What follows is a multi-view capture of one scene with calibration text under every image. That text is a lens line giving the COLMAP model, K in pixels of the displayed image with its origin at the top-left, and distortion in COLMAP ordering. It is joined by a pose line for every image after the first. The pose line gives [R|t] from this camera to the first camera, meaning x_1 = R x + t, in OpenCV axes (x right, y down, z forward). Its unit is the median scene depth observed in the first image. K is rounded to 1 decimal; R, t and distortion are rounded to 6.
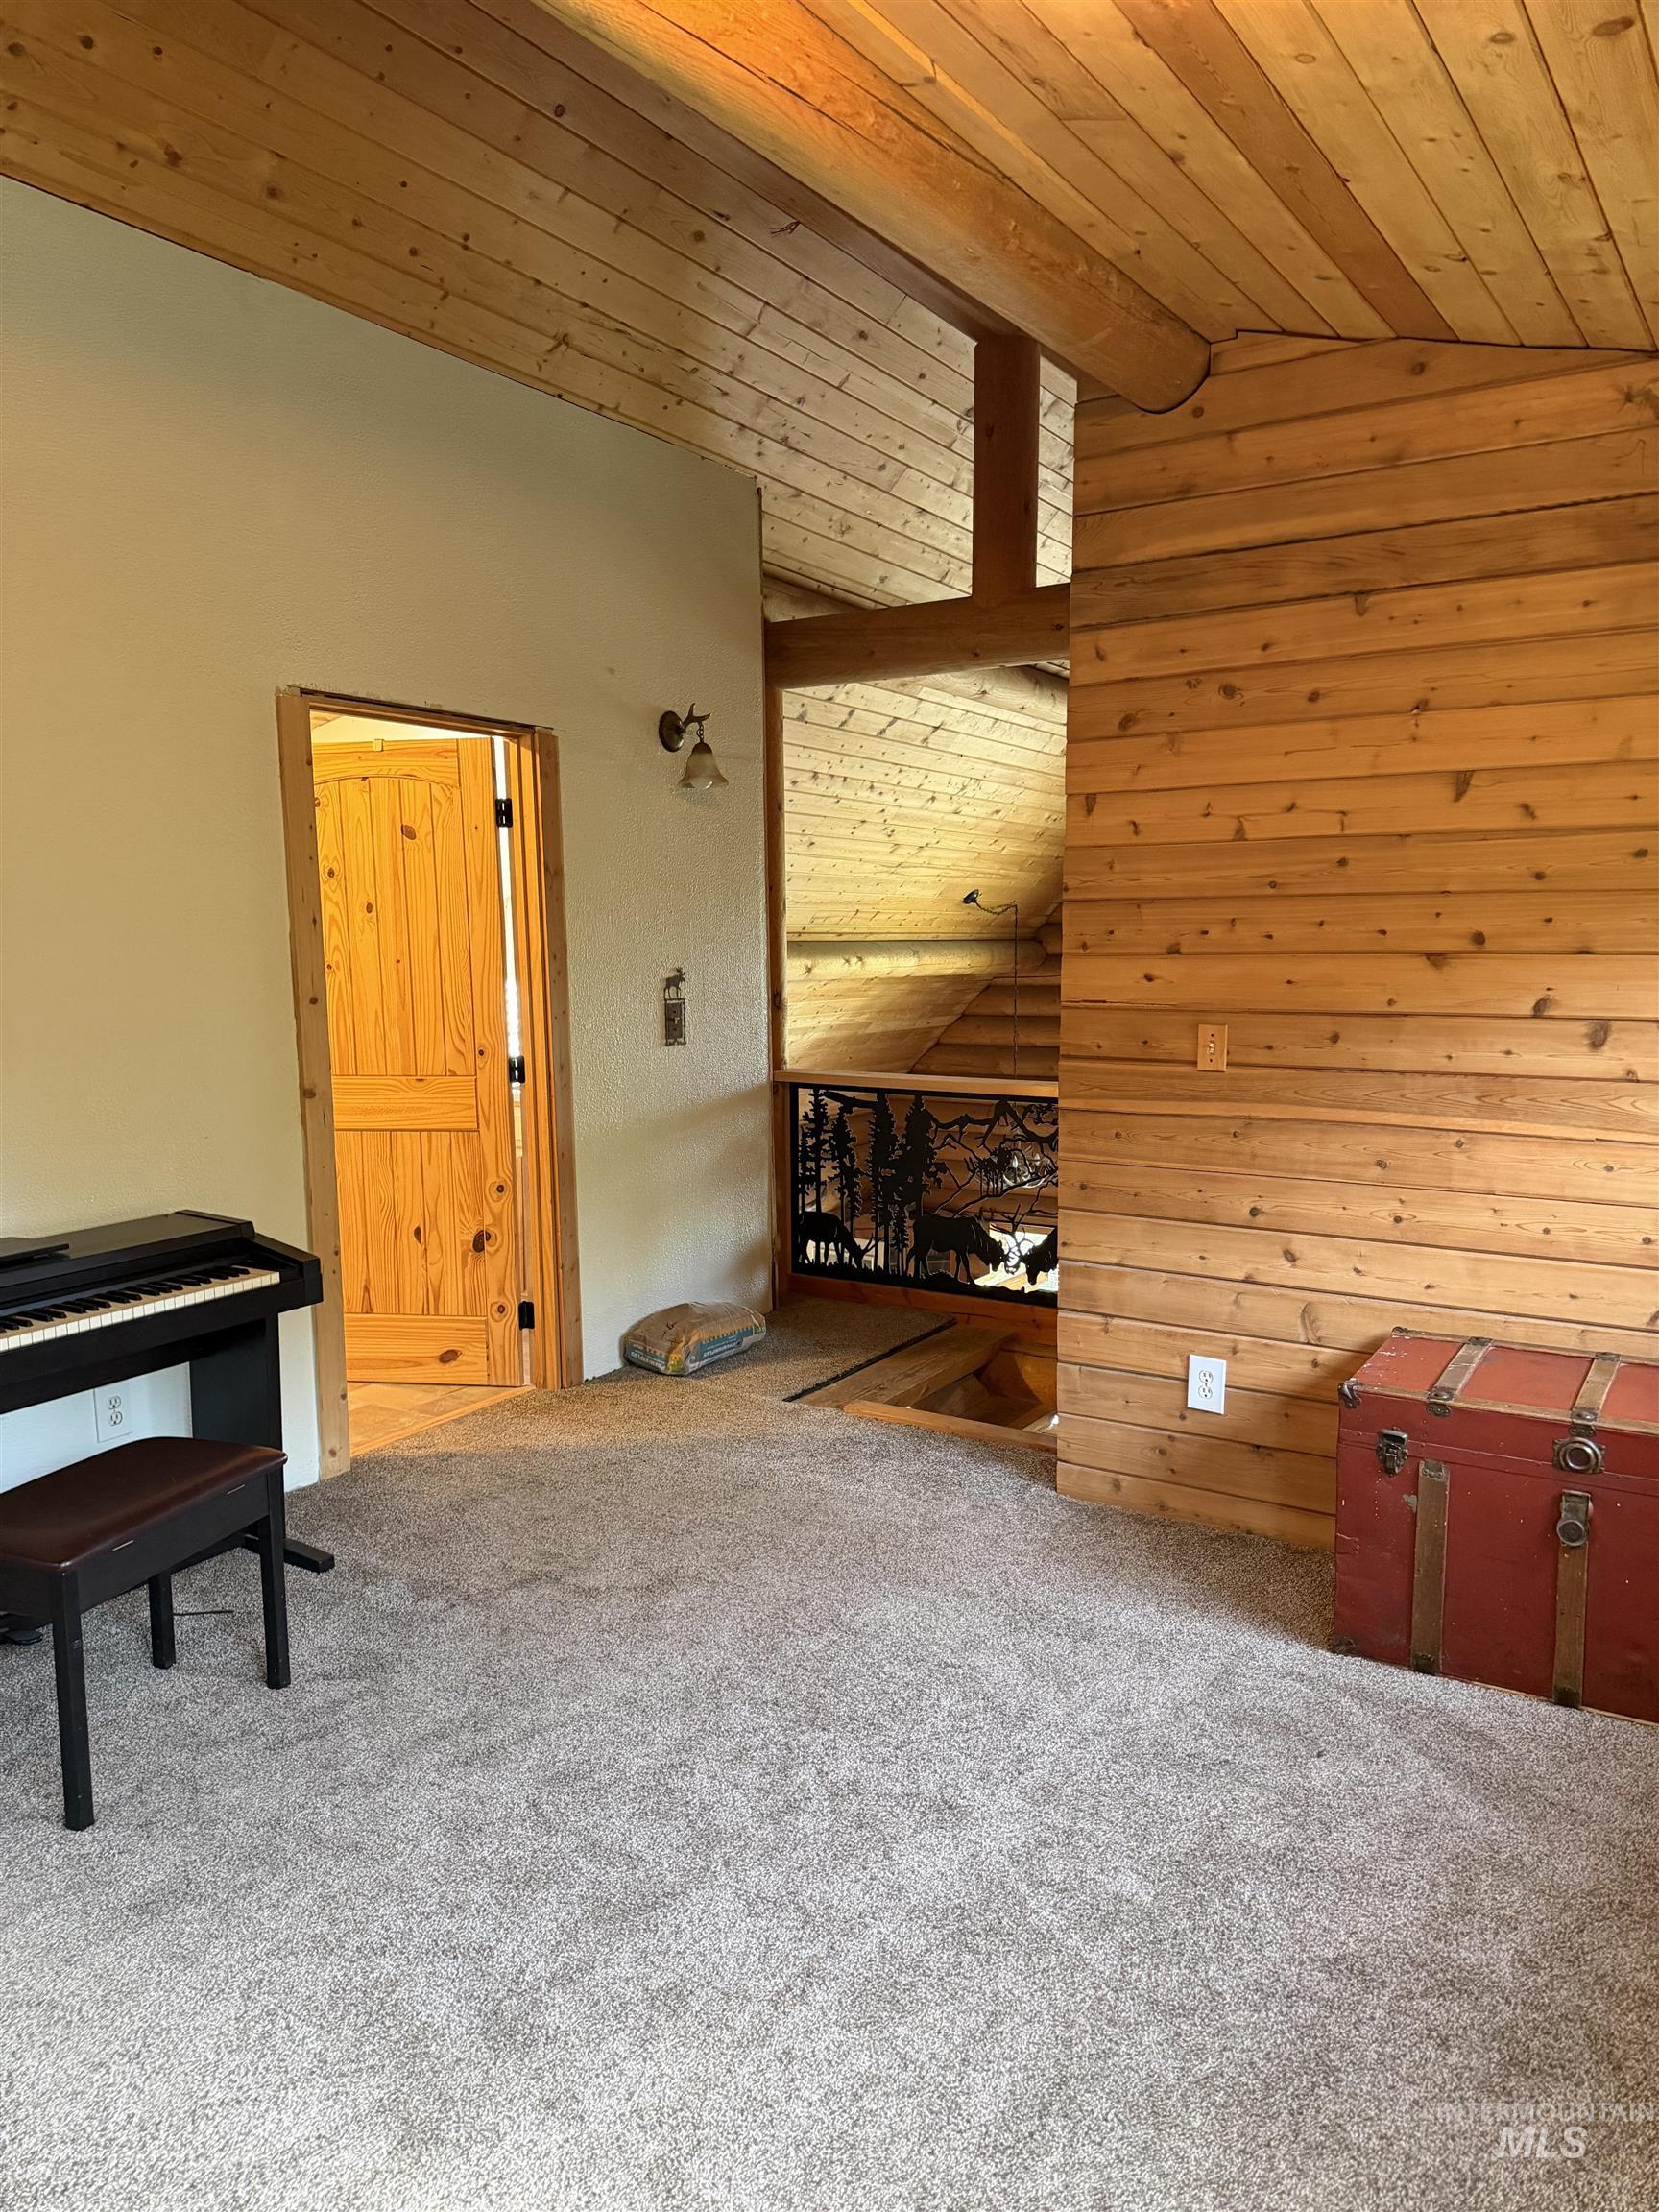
lens RADIAL K [[1574.4, 0, 835.6], [0, 1574.4, 1118.4], [0, 0, 1]] dist [0.050683, -0.033185]
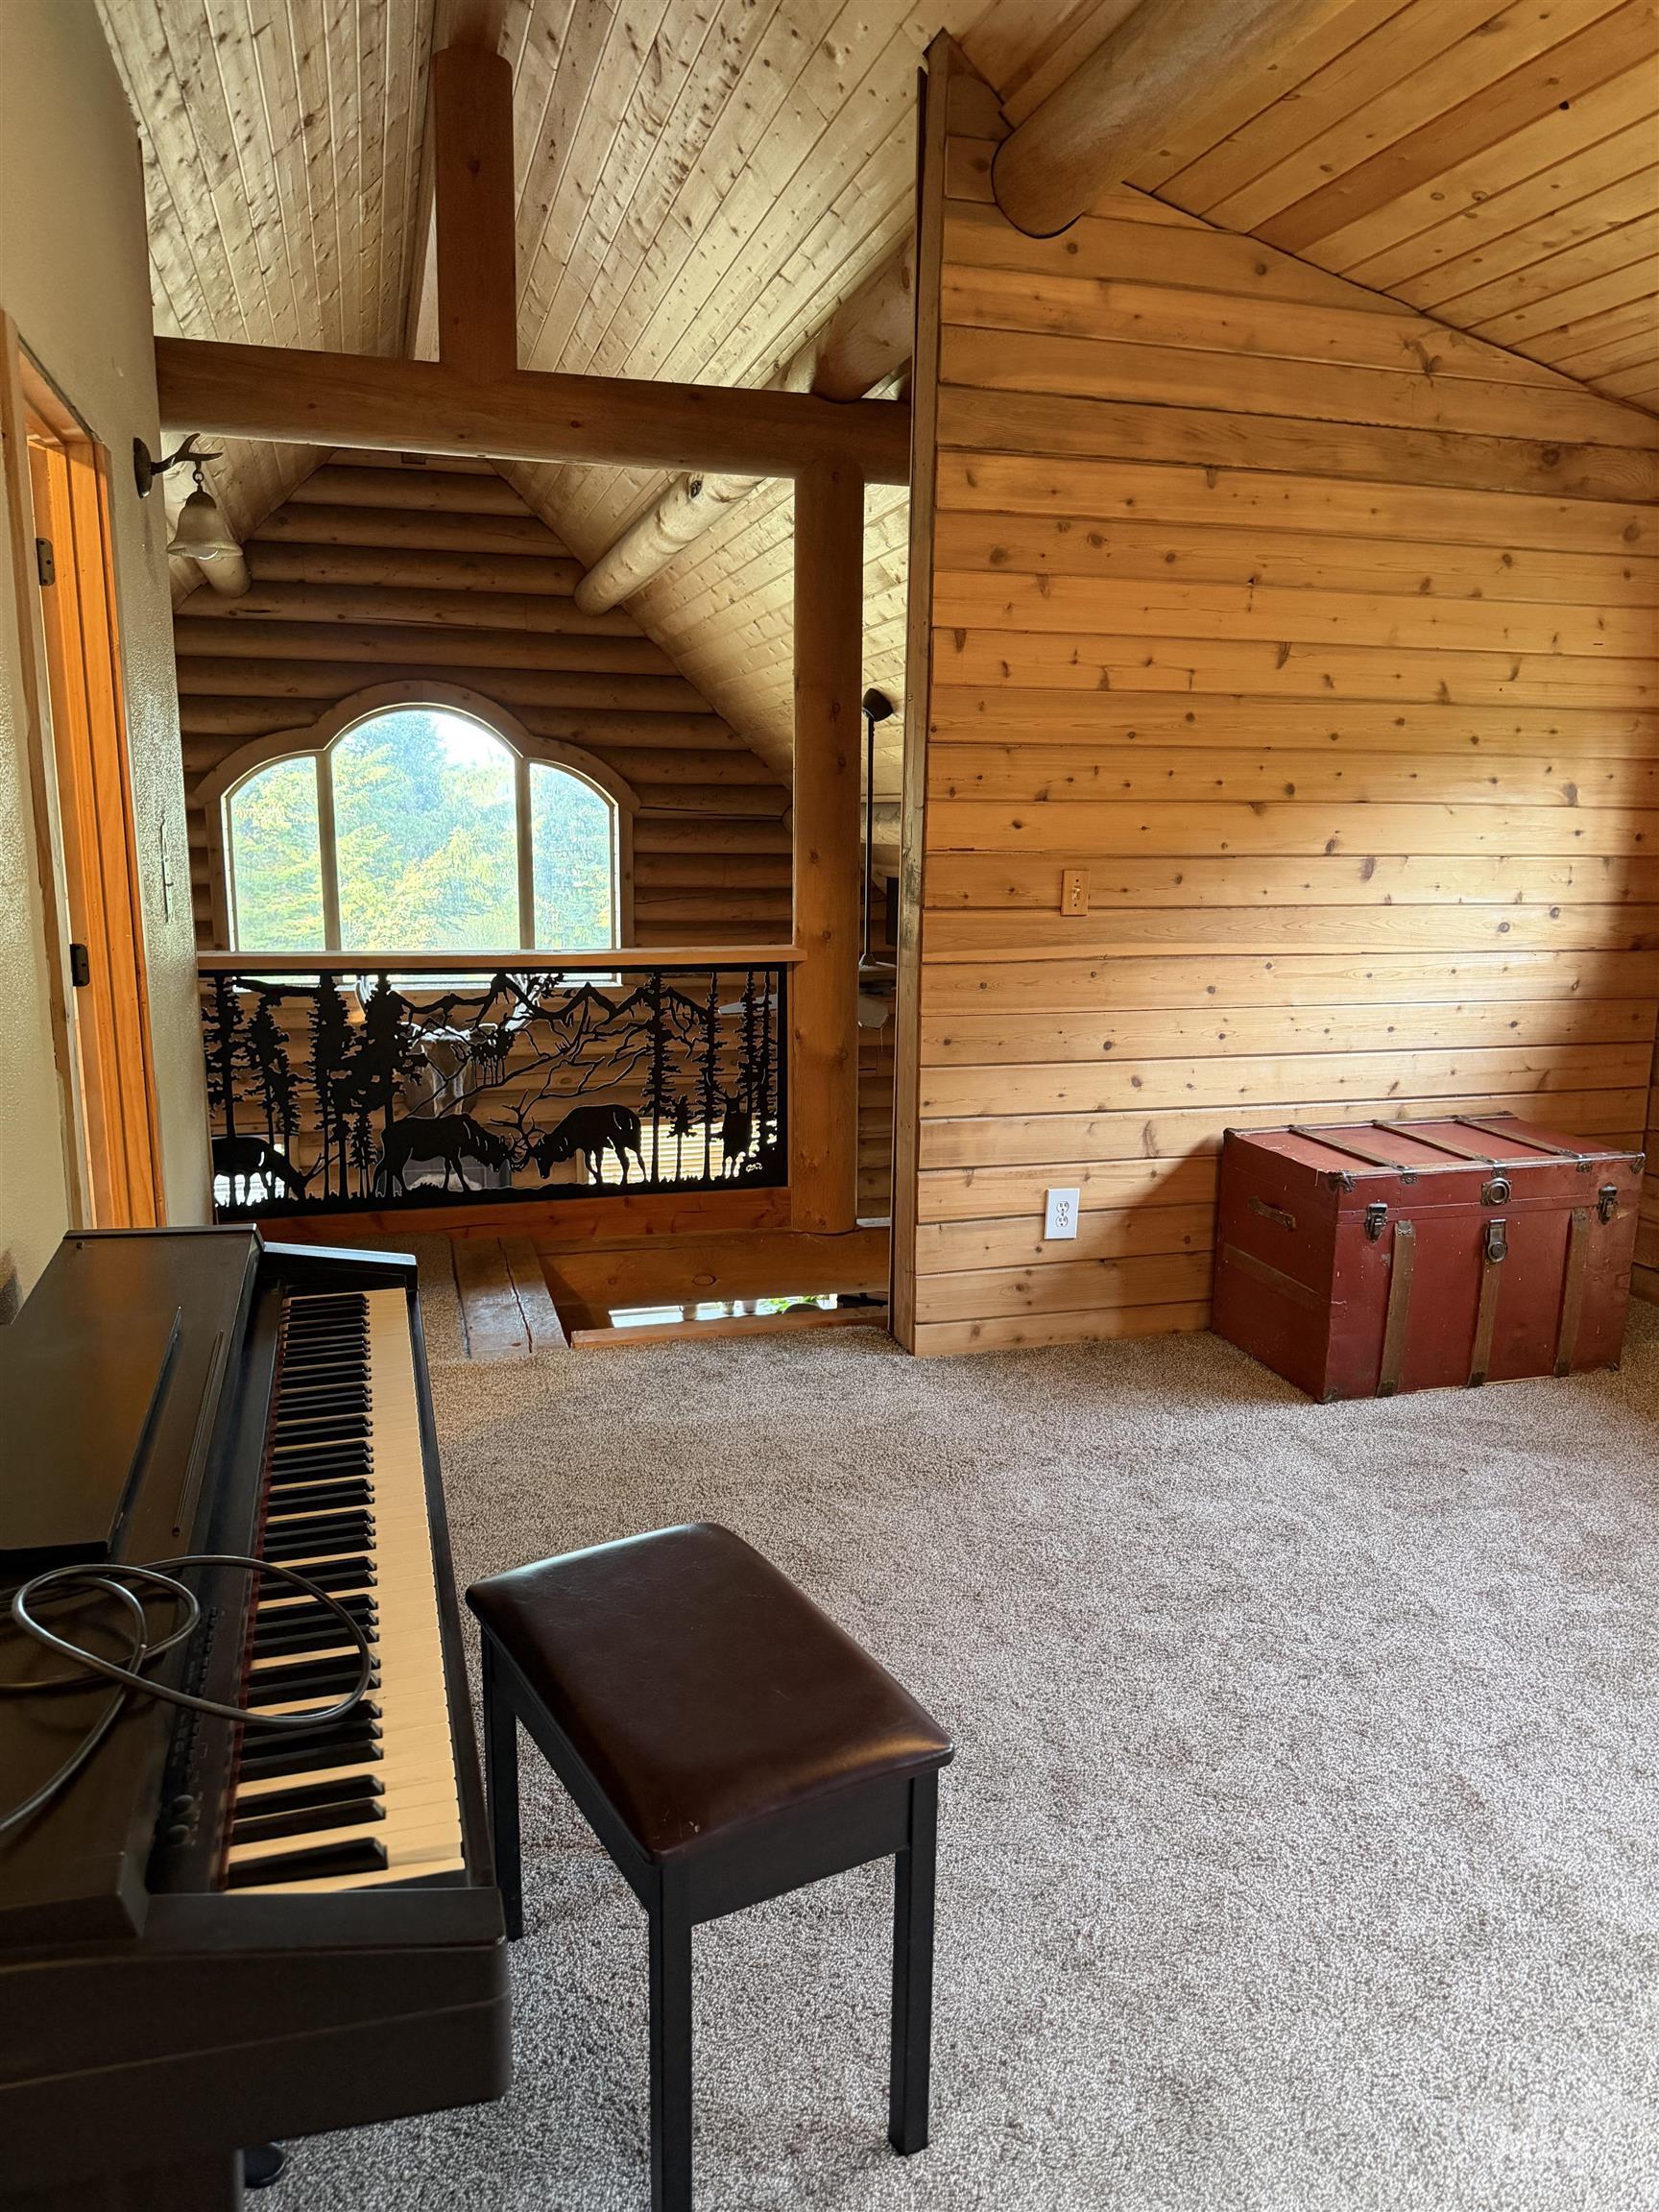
lens RADIAL K [[1574.4, 0, 836.0], [0, 1574.4, 1105.3], [0, 0, 1]] dist [0.050683, -0.033185]
pose [[0.651217, -0.127937, 0.748030, -0.670650], [0.074344, 0.991701, 0.104891, -0.026734], [-0.755241, -0.012696, 0.655324, 0.444412]]
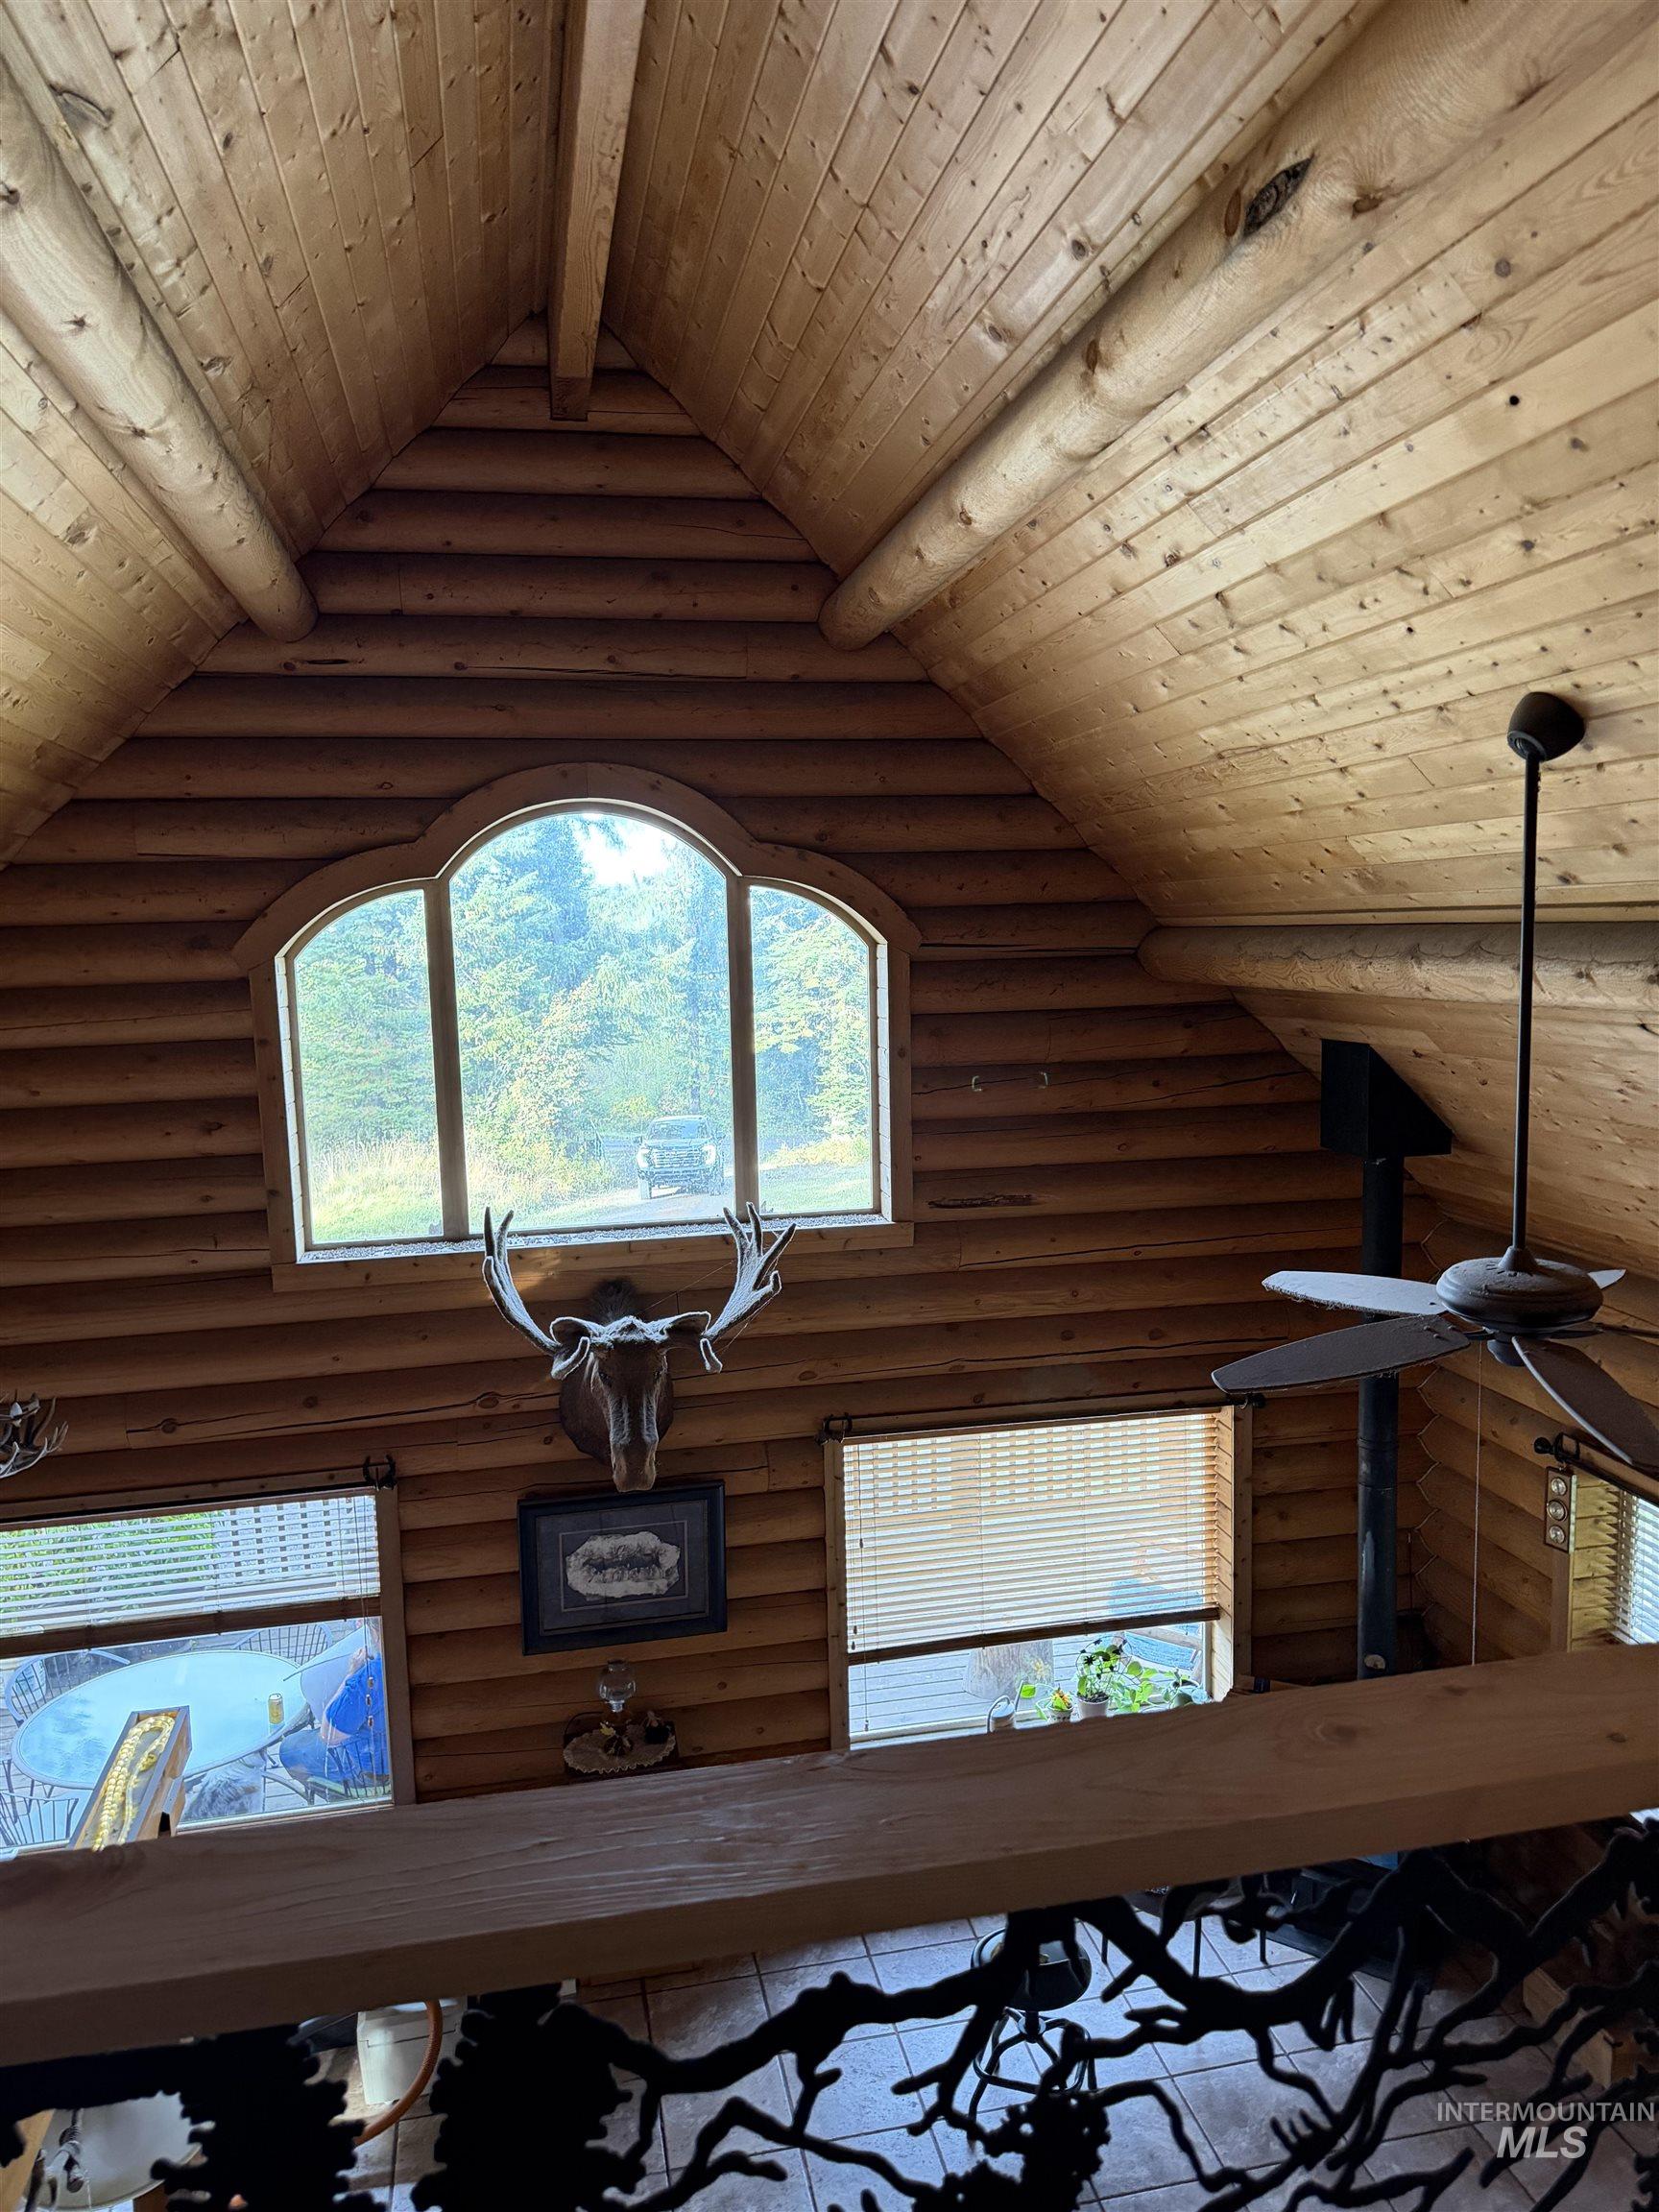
lens RADIAL K [[1574.4, 0, 824.8], [0, 1574.4, 1097.4], [0, 0, 1]] dist [0.050683, -0.033185]
pose [[0.716637, -0.091861, 0.691370, -0.051887], [0.105119, 0.994191, 0.023136, -0.165179], [-0.689479, 0.056096, 0.722130, 1.355897]]
